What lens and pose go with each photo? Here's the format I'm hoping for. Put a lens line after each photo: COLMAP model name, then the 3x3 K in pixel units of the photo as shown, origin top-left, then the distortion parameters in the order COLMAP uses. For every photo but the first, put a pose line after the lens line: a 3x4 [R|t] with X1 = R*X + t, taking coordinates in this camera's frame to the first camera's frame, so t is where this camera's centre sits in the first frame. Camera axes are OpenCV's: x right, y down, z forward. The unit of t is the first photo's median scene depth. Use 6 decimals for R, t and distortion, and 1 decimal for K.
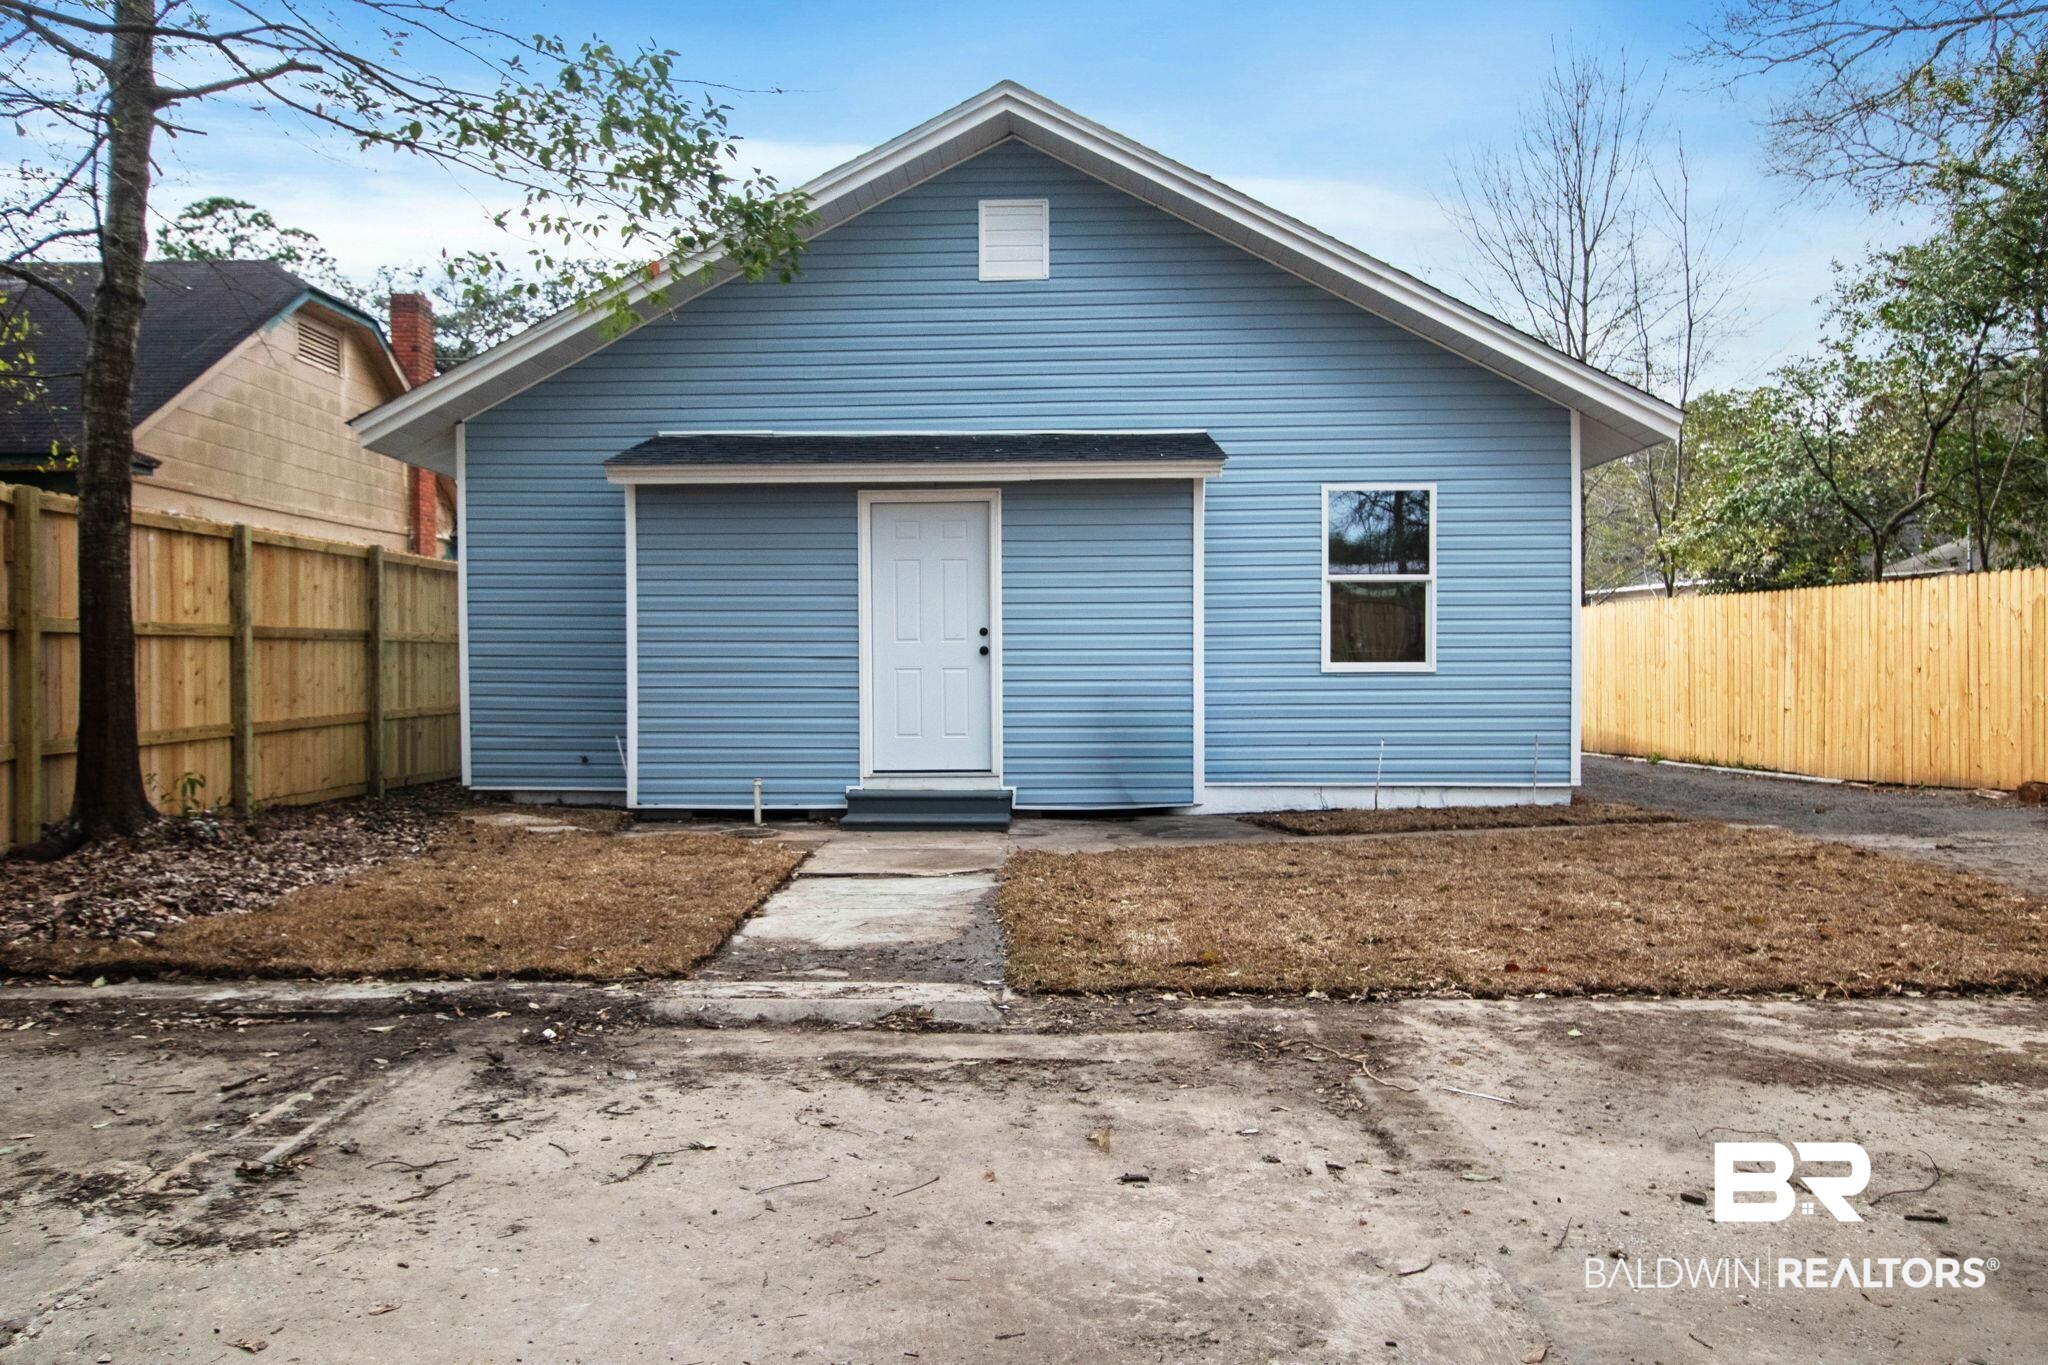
lens RADIAL K [[1528.7, 0, 1020.4], [0, 1528.7, 690.0], [0, 0, 1]] dist [0.034503, 0.014368]
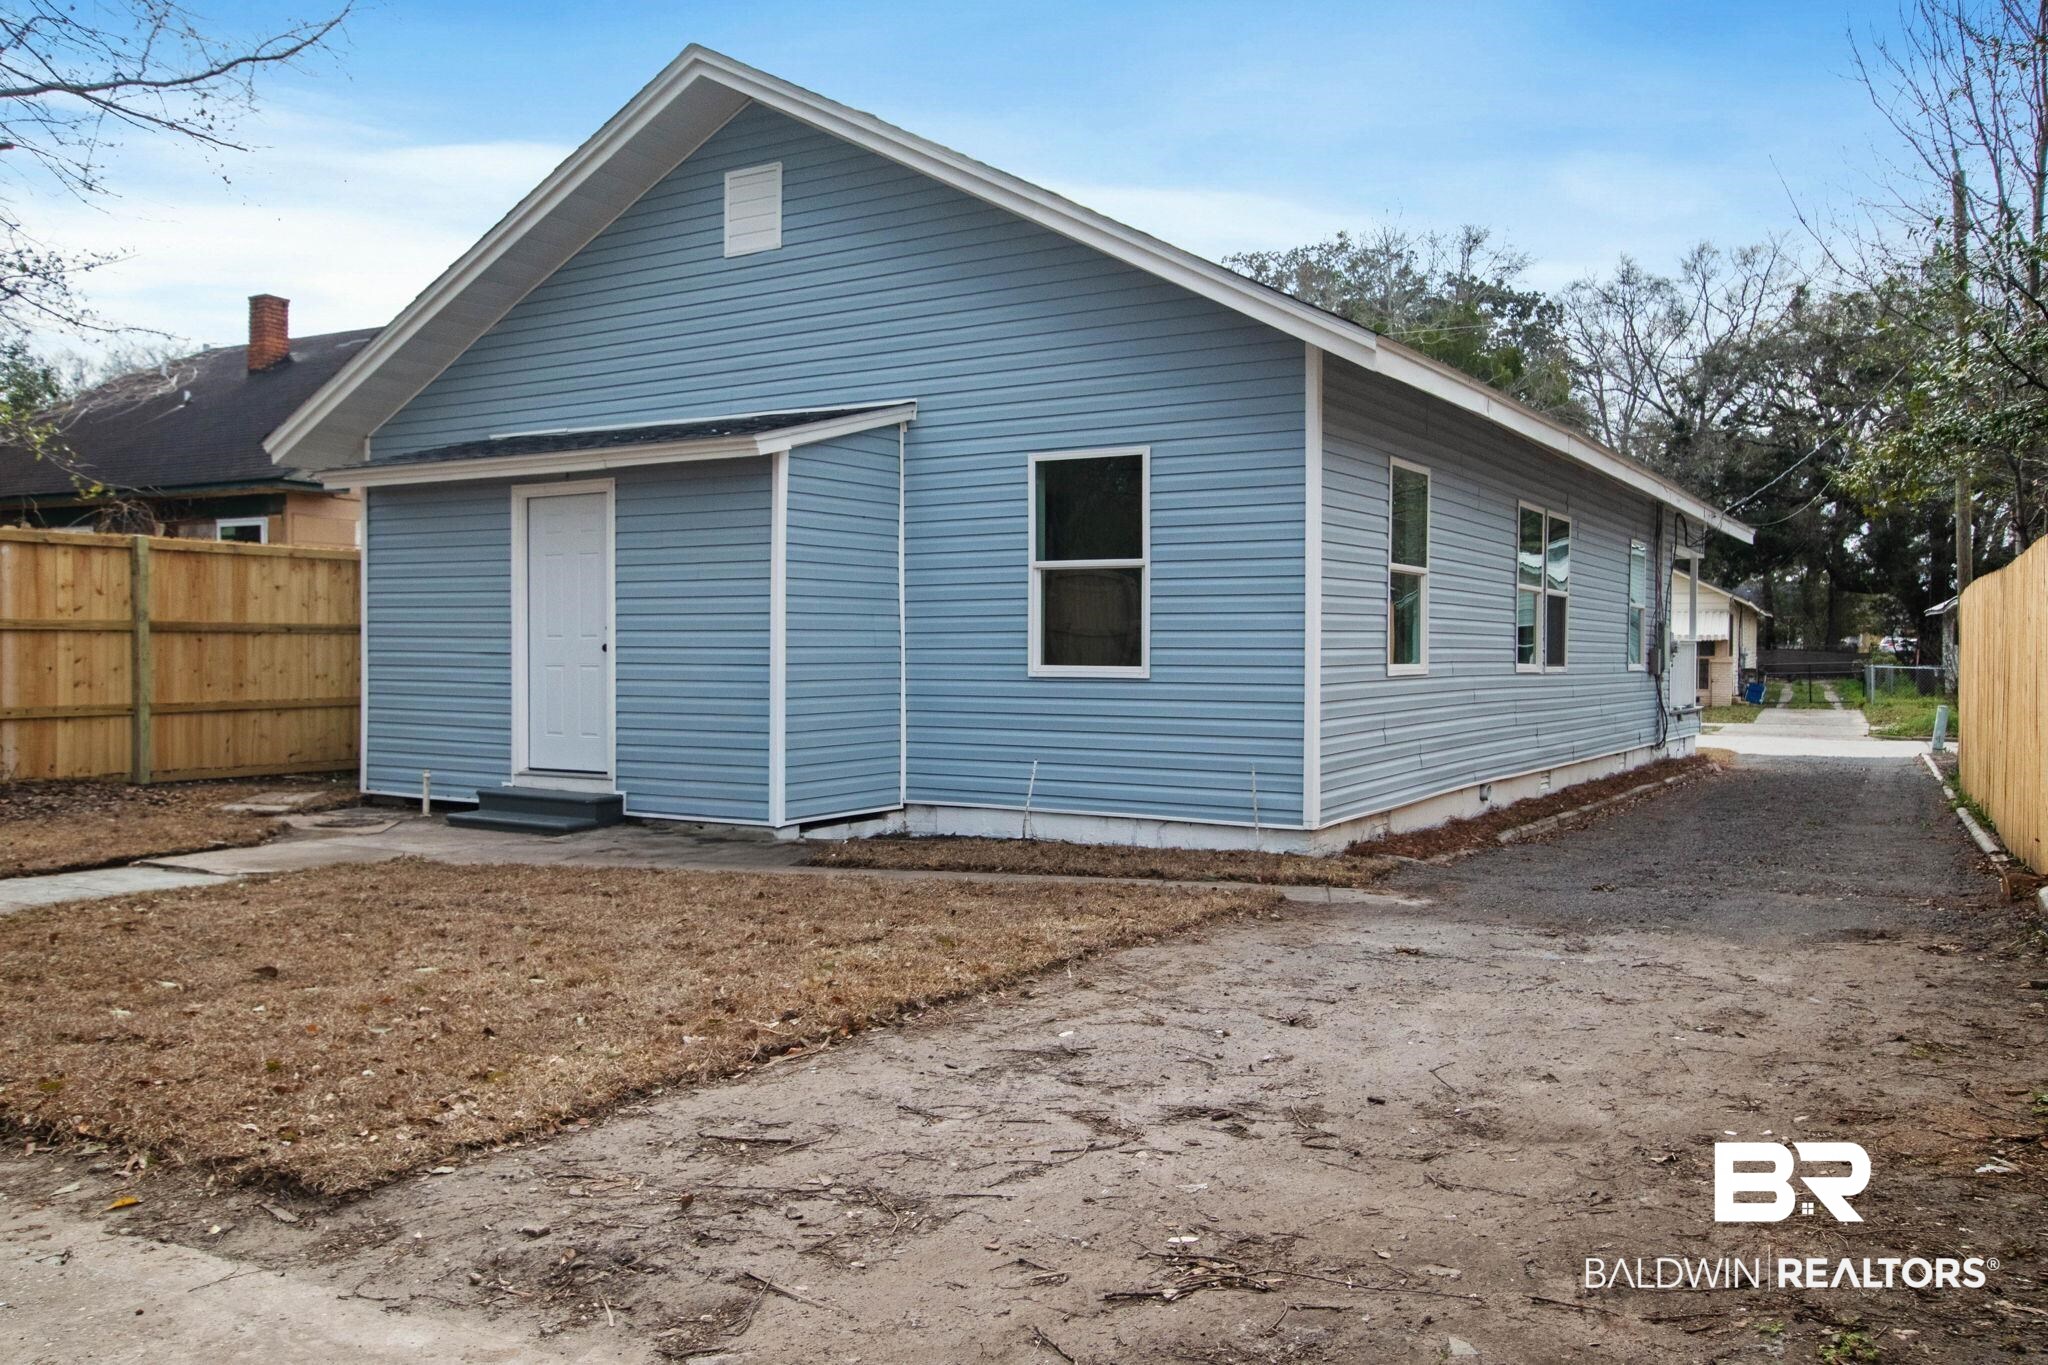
lens RADIAL K [[1528.7, 0, 1020.4], [0, 1528.7, 690.0], [0, 0, 1]] dist [0.034503, 0.014368]
pose [[0.873319, 0.021649, -0.486667, 0.669619], [-0.019349, 0.999765, 0.009752, -0.013515], [0.486764, 0.000900, 0.873533, 0.286933]]
